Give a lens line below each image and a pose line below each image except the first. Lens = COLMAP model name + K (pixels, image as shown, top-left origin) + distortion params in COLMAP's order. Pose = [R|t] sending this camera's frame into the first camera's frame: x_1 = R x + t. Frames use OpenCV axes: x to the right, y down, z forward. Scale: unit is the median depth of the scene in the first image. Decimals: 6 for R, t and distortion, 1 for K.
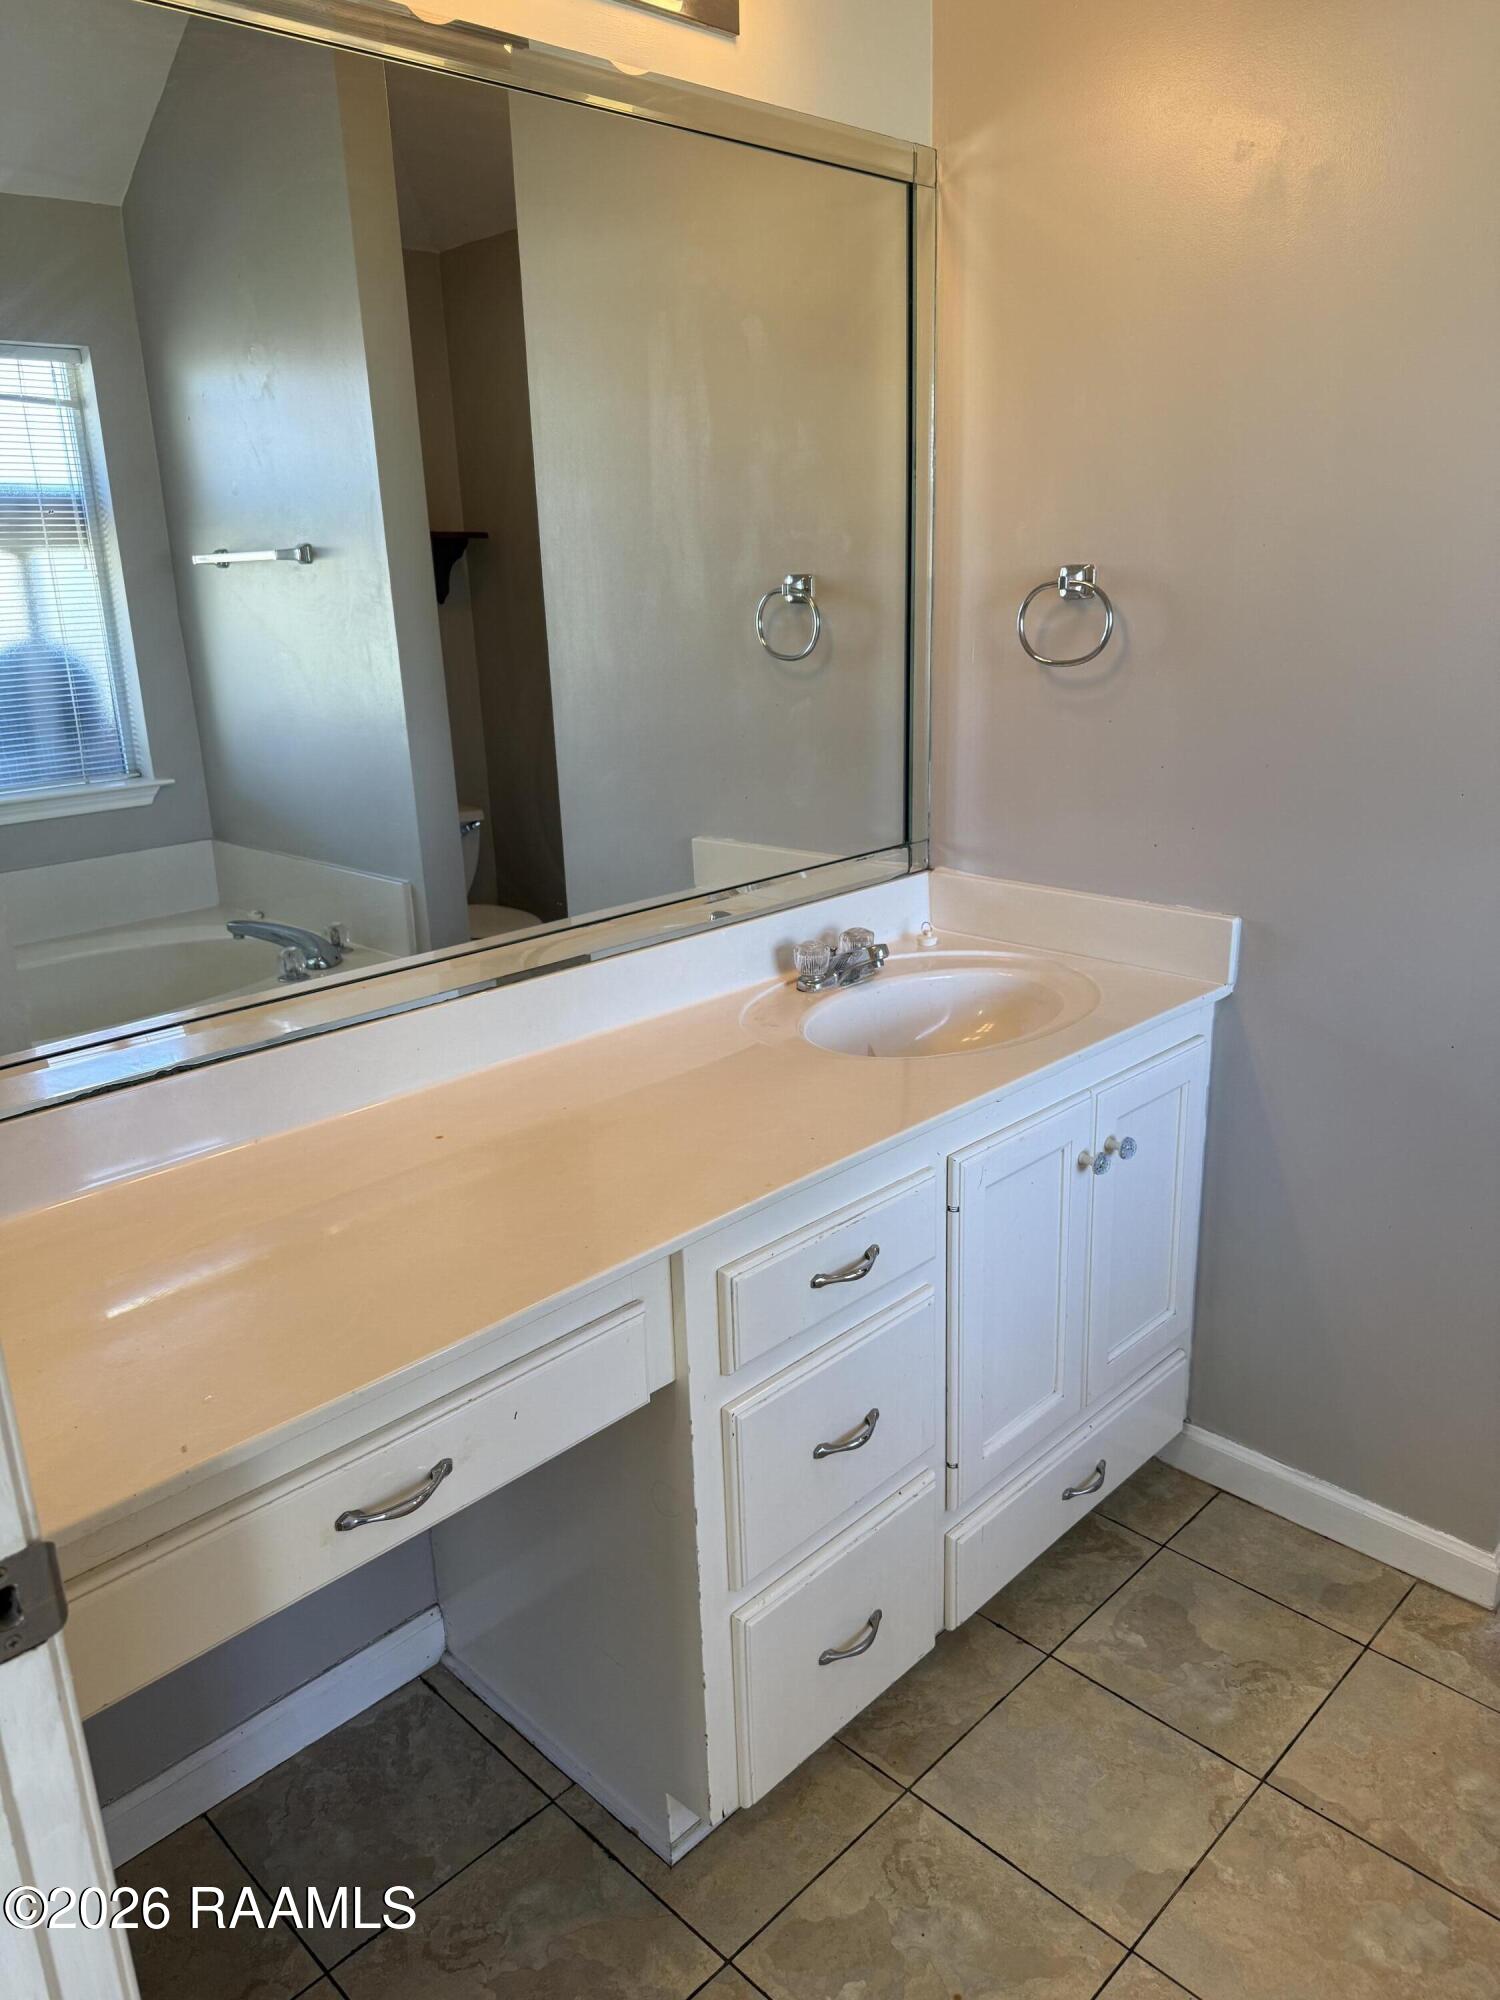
lens RADIAL K [[1411.1, 0, 750.0], [0, 1411.1, 1000.0], [0, 0, 1]] dist [0.037596, -0.032520]
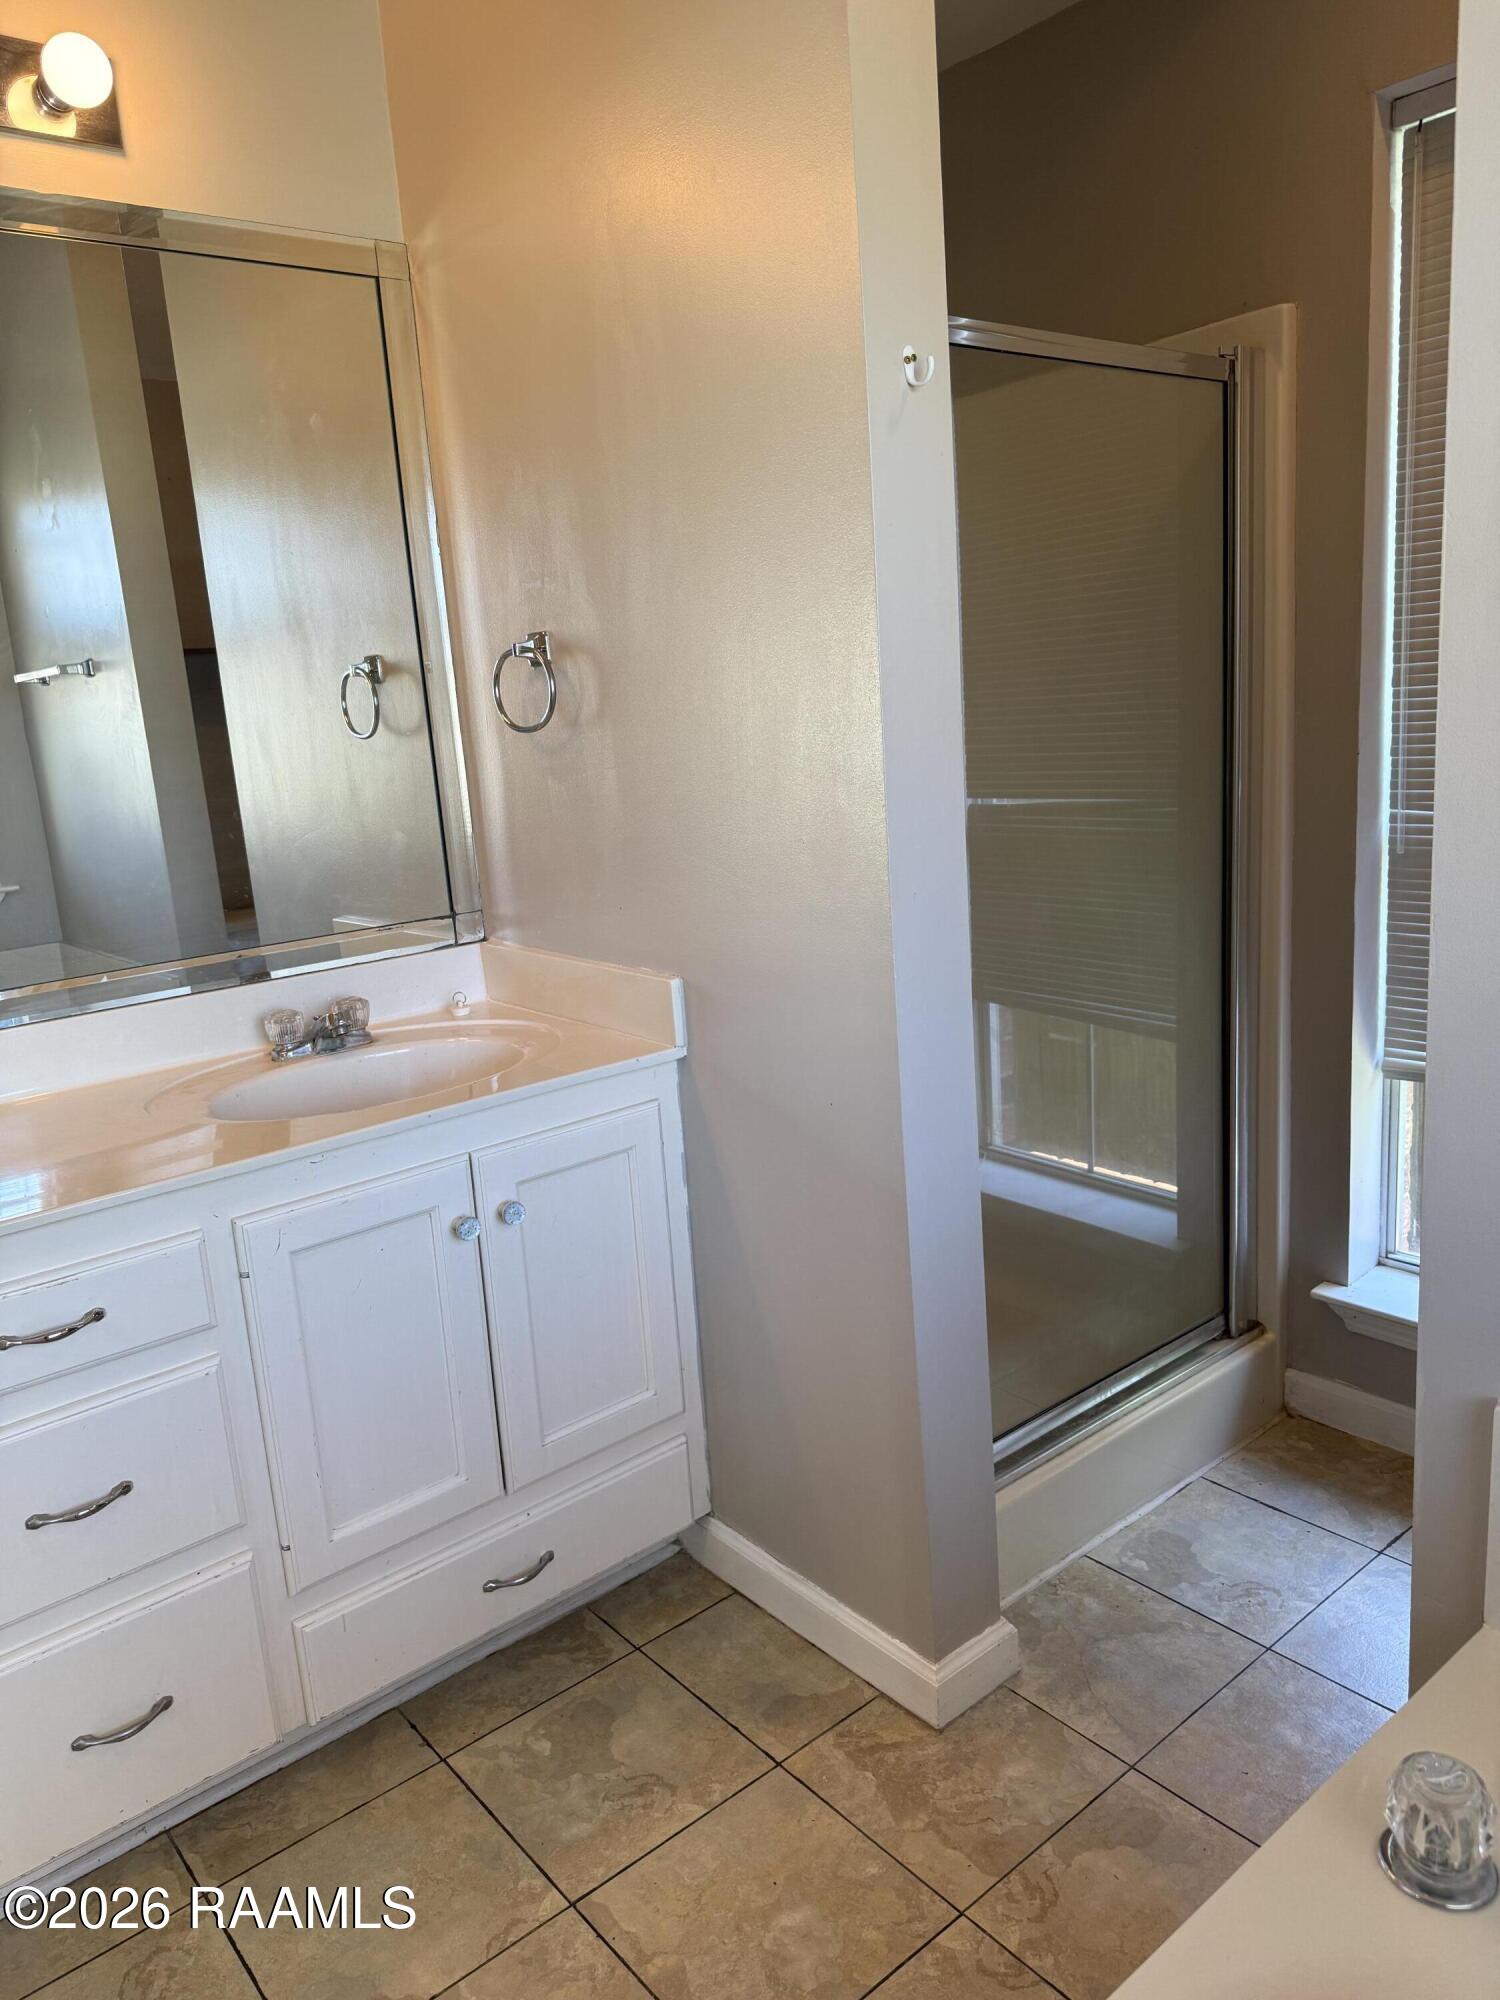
lens RADIAL K [[1411.1, 0, 750.0], [0, 1411.1, 1000.0], [0, 0, 1]] dist [0.037596, -0.032520]
pose [[0.993519, -0.015375, -0.112621, 0.494551], [0.006058, 0.996563, -0.082616, 0.037606], [0.113505, 0.081398, 0.990197, 0.048739]]
